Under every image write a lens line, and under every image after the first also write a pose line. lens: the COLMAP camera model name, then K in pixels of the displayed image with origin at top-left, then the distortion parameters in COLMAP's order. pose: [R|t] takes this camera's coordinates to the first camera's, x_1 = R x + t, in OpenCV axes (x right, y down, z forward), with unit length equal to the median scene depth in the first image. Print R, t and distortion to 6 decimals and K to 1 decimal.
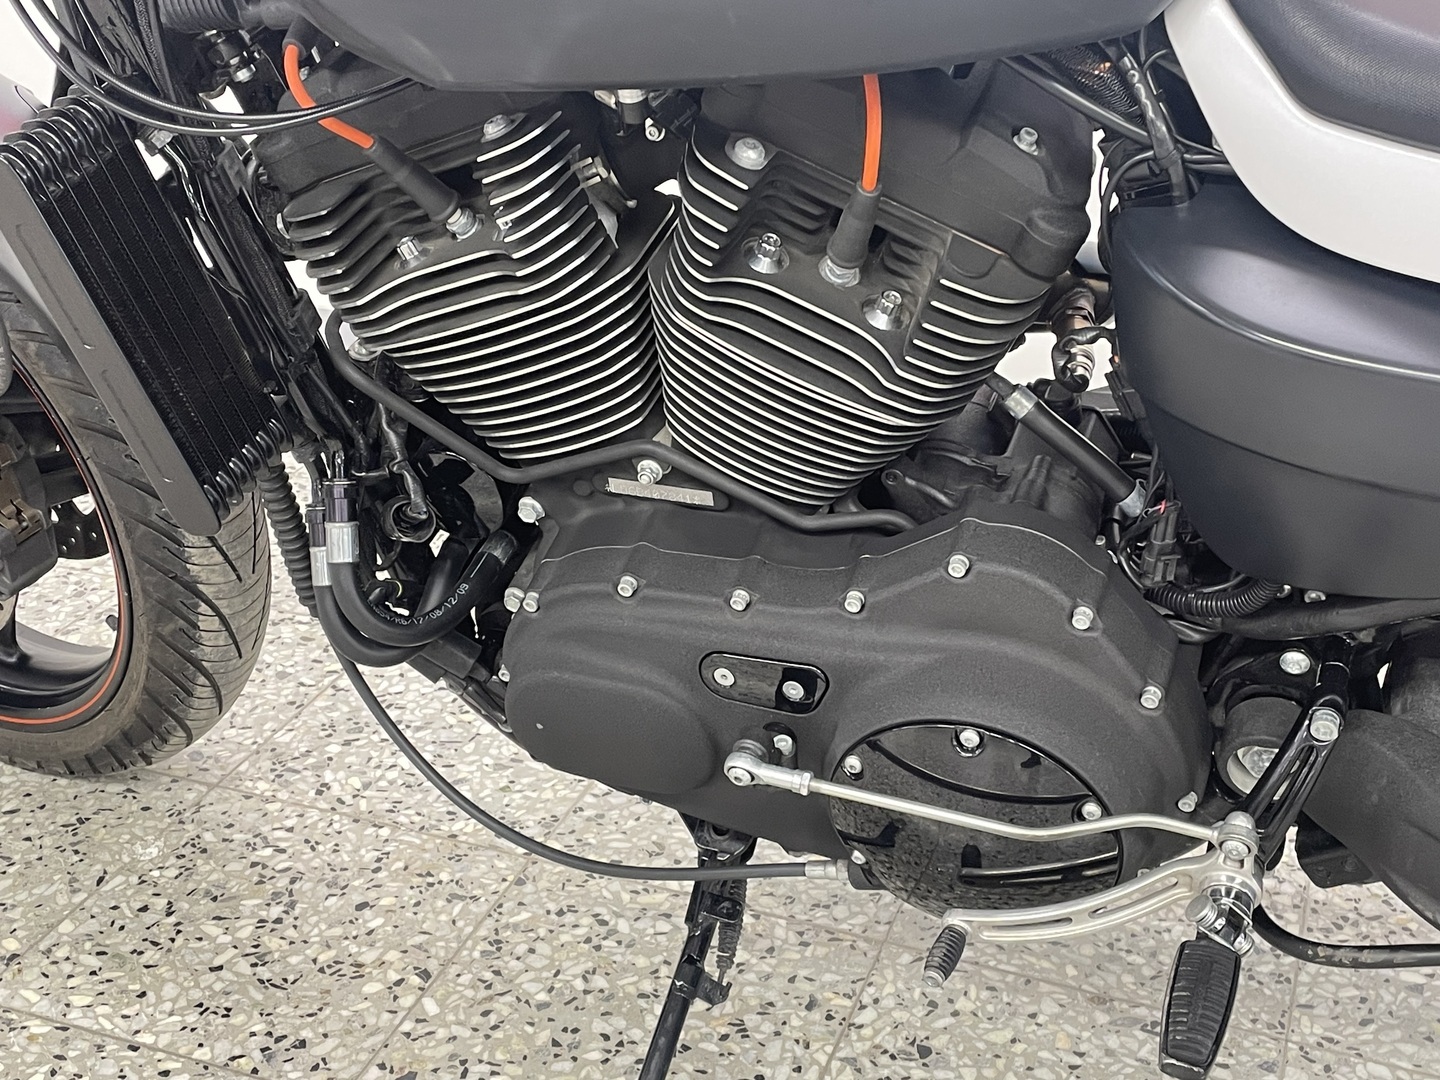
lens RADIAL K [[1862.5, 0, 734.0], [0, 1862.5, 558.7], [0, 0, 1]] dist [0.128741, -0.243856]
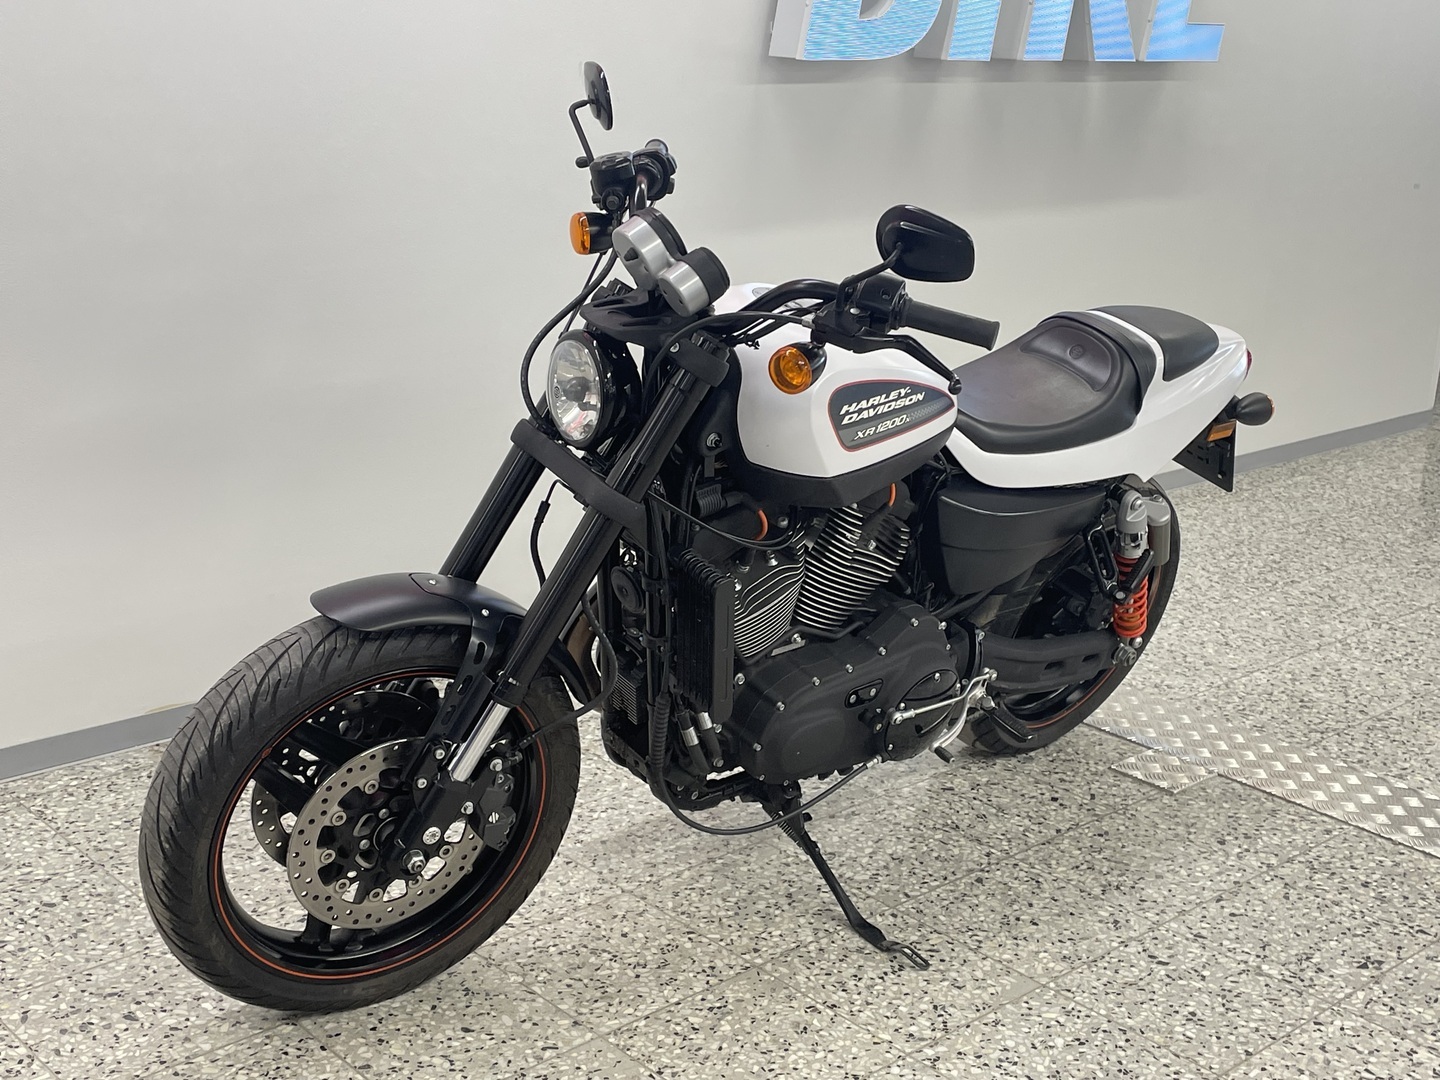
lens RADIAL K [[1864.8, 0, 737.4], [0, 1864.8, 542.4], [0, 0, 1]] dist [0.125611, -0.009857]
pose [[0.451897, -0.256329, 0.854450, -2.224076], [0.357422, 0.929611, 0.089845, -0.426720], [-0.817336, 0.264798, 0.511707, -0.259812]]
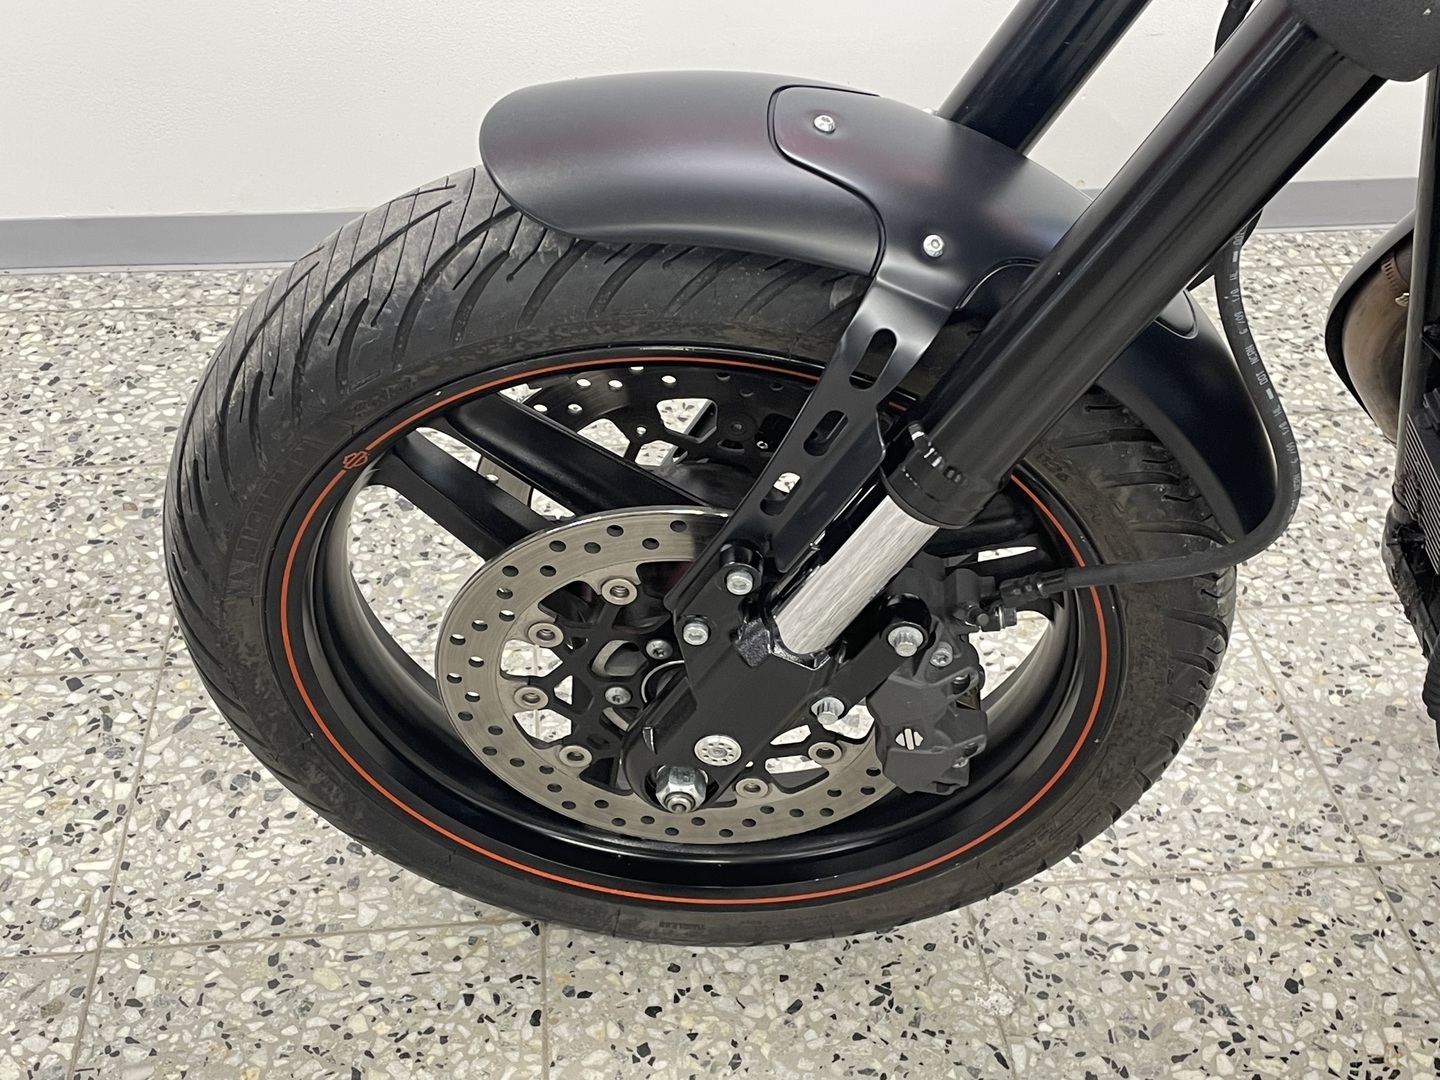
lens RADIAL K [[1862.5, 0, 734.0], [0, 1862.5, 558.7], [0, 0, 1]] dist [0.128741, -0.243856]
pose [[0.898750, -0.267677, 0.347271, -0.884690], [0.195563, 0.953600, 0.228914, -0.327787], [-0.392433, -0.137823, 0.909396, 0.443379]]
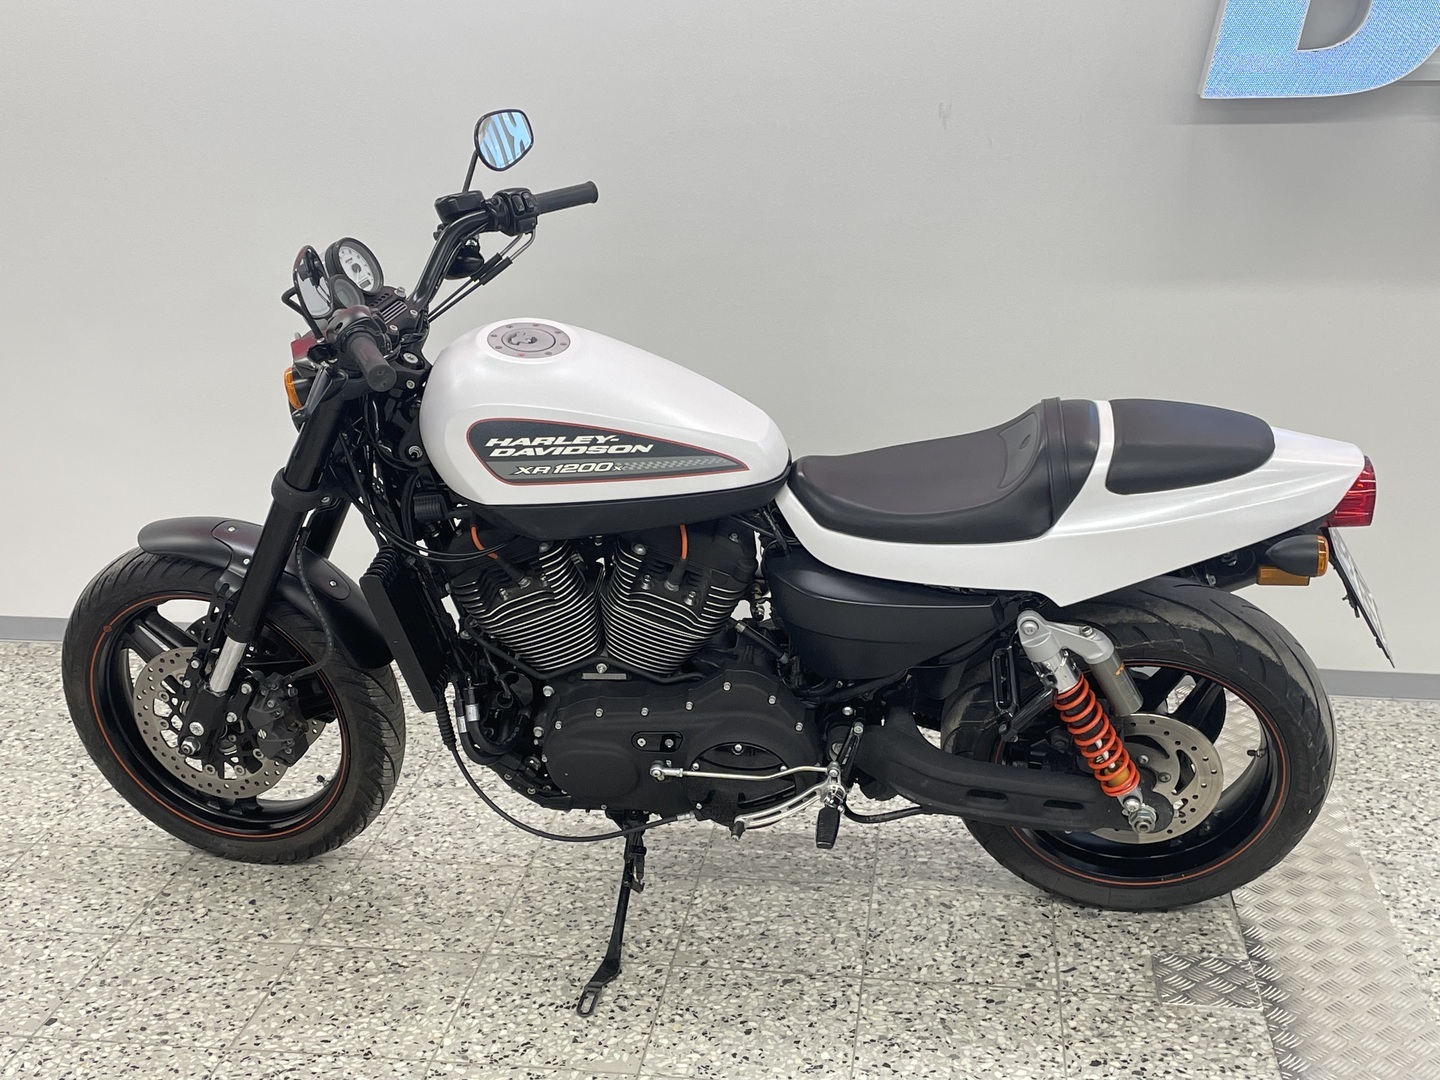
lens RADIAL K [[1862.5, 0, 734.0], [0, 1862.5, 558.7], [0, 0, 1]] dist [0.128741, -0.243856]
pose [[0.975358, -0.092134, 0.200472, -0.374754], [0.120169, 0.983874, -0.132483, 0.170312], [-0.185033, 0.153308, 0.970700, -1.584607]]
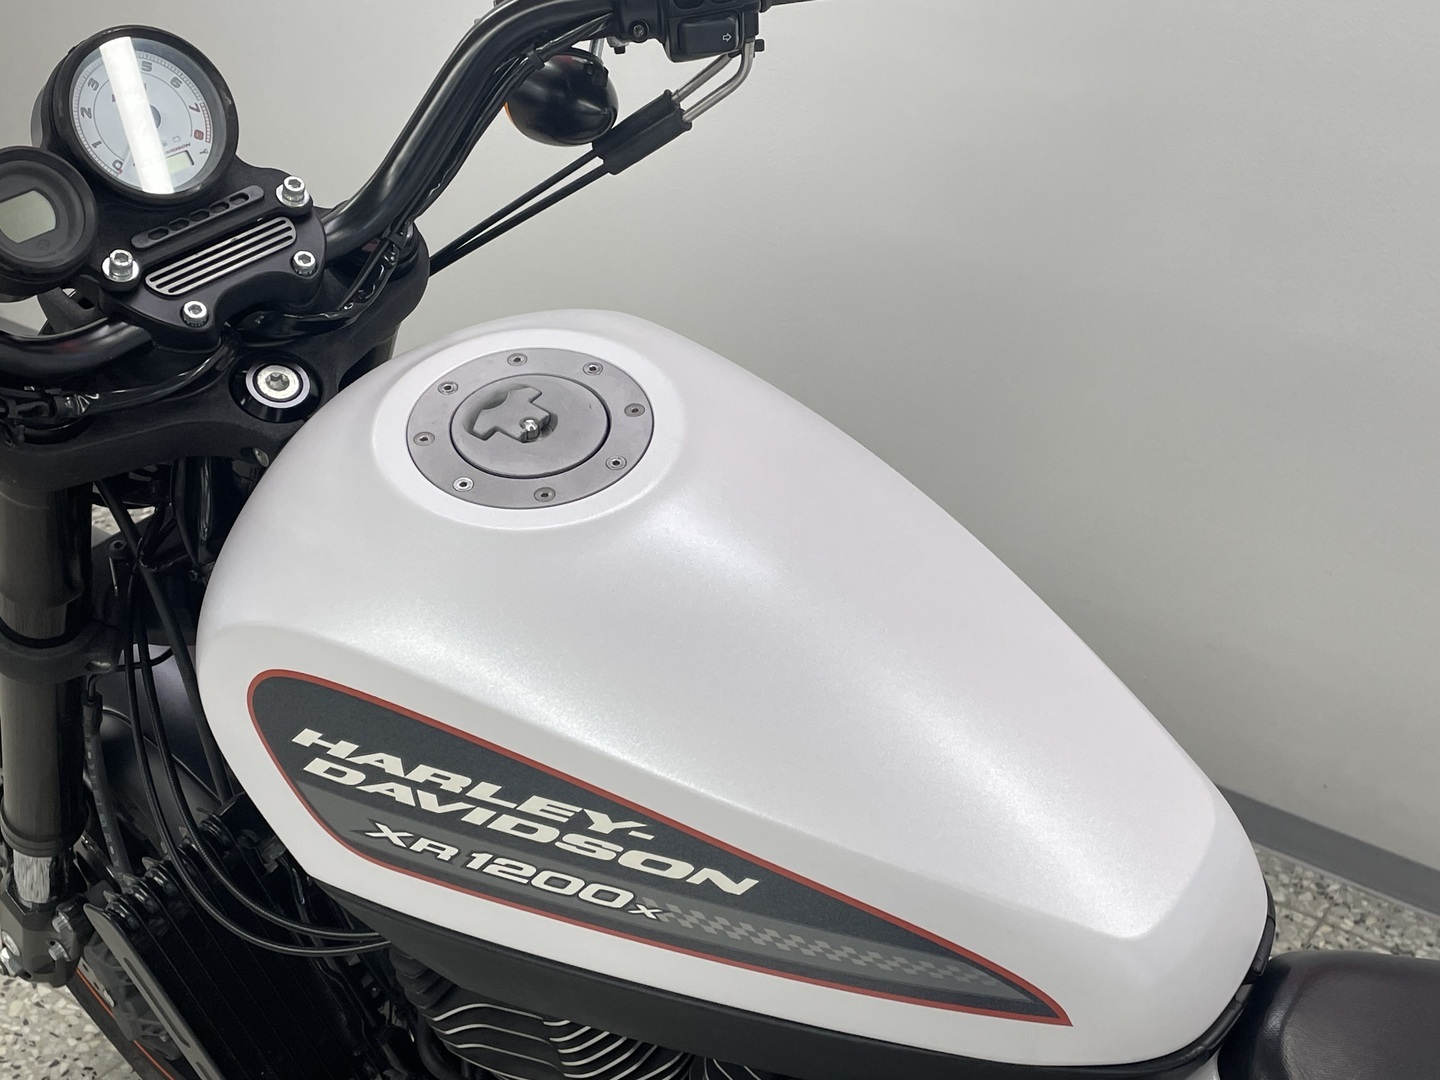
lens RADIAL K [[1862.5, 0, 734.0], [0, 1862.5, 558.7], [0, 0, 1]] dist [0.128741, -0.243856]
pose [[0.969079, 0.135268, -0.206371, 0.142624], [-0.122978, 0.989843, 0.071319, -0.479888], [0.213922, -0.043734, 0.975871, 0.020581]]
